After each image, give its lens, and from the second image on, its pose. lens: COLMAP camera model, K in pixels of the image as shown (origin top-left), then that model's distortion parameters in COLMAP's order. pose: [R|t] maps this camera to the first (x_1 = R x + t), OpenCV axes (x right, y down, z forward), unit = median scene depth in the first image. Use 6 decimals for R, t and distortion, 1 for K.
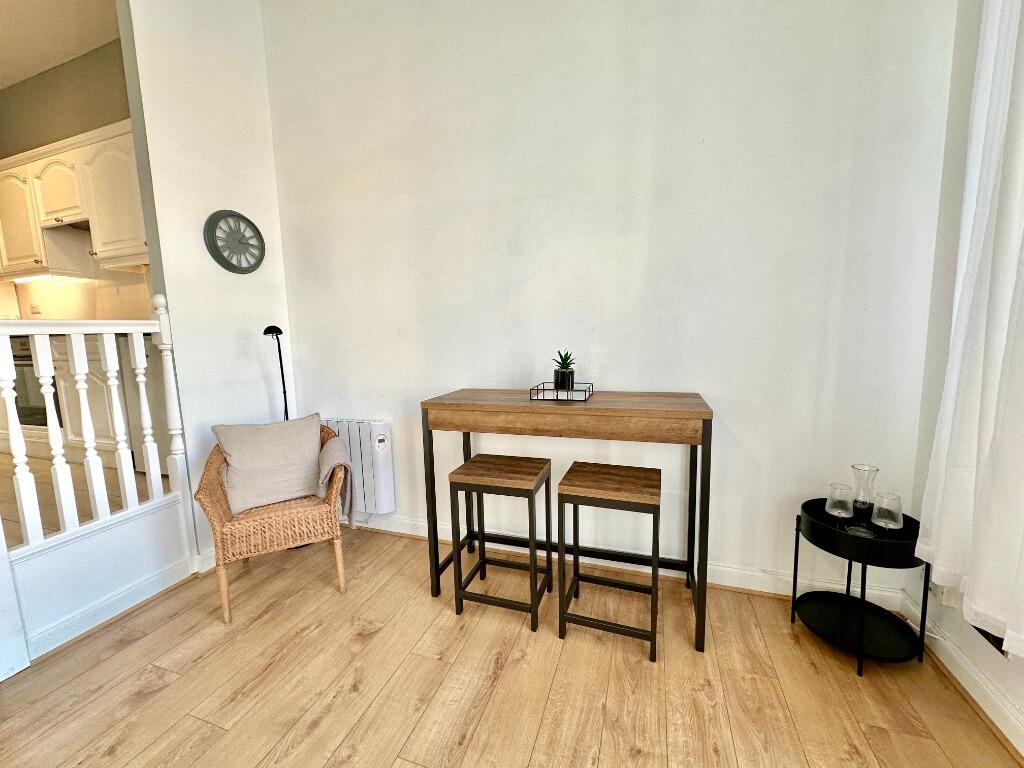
lens RADIAL K [[408.7, 0, 512.0], [0, 408.7, 384.0], [0, 0, 1]] dist [-0.014130, -0.000144]
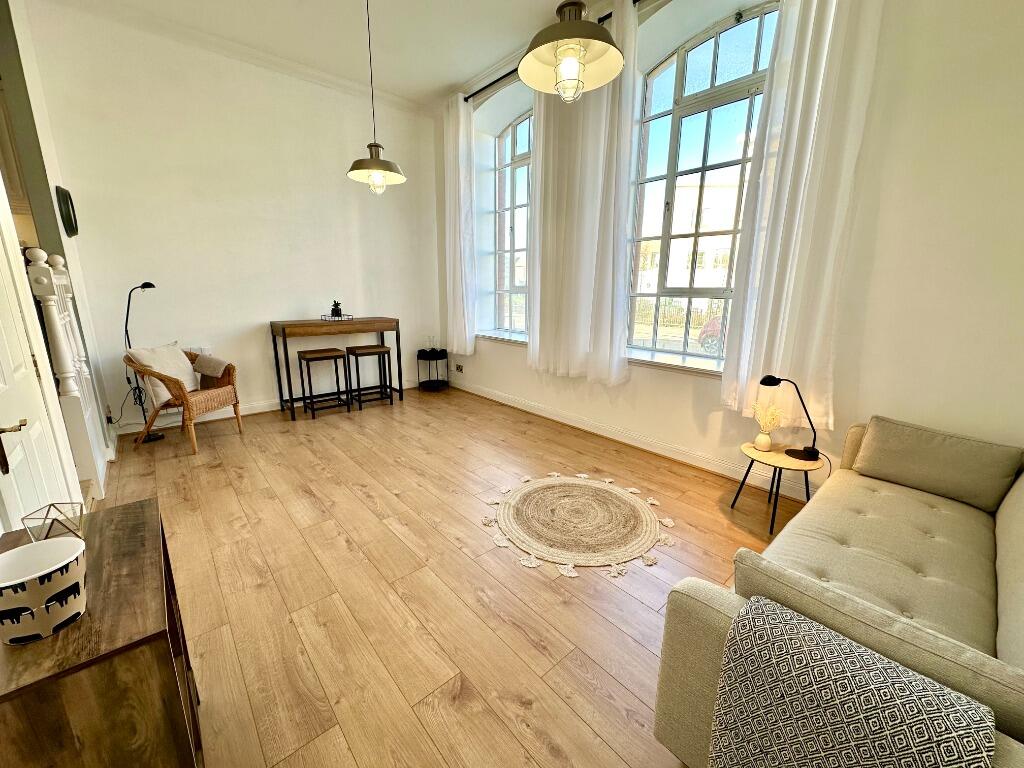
lens RADIAL K [[406.6, 0, 511.2], [0, 406.6, 383.2], [0, 0, 1]] dist [-0.000270, 0.000051]
pose [[0.502851, -0.165217, 0.848436, -1.637552], [0.078787, 0.986237, 0.145356, 0.146651], [-0.860775, -0.006247, 0.508947, -1.214711]]
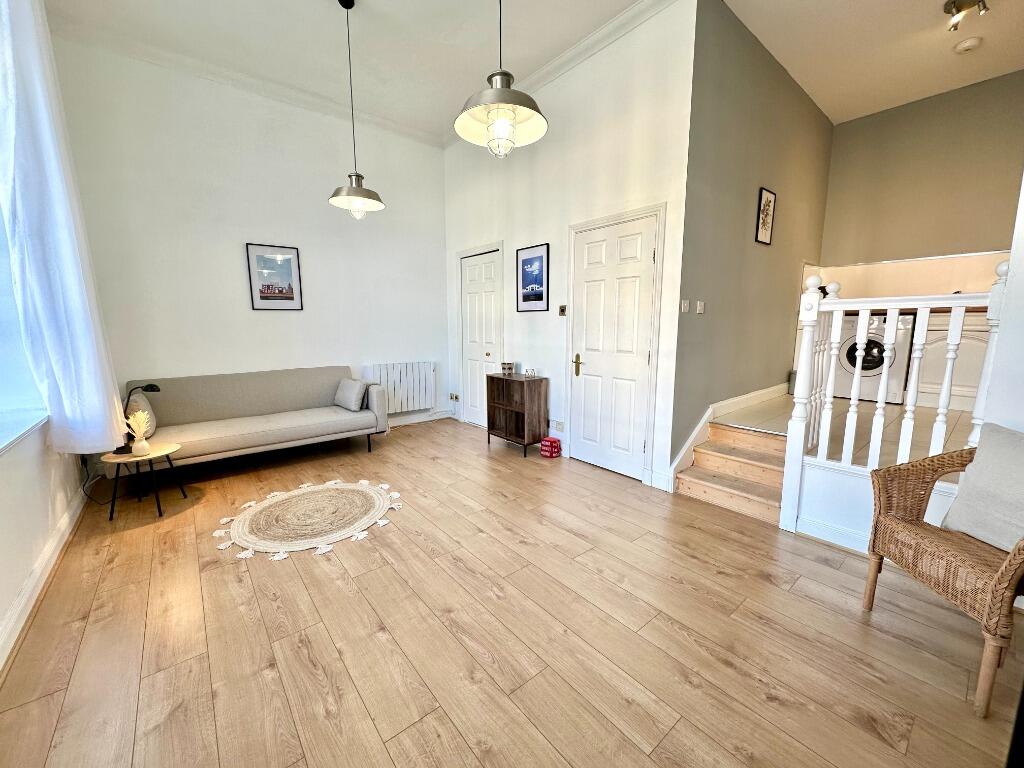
lens RADIAL K [[406.6, 0, 511.2], [0, 406.6, 383.2], [0, 0, 1]] dist [-0.000270, 0.000051]
pose [[-0.533720, 0.150962, -0.832077, 0.526729], [-0.082211, 0.970014, 0.228721, -0.098840], [0.841655, 0.190479, -0.505306, 0.732383]]
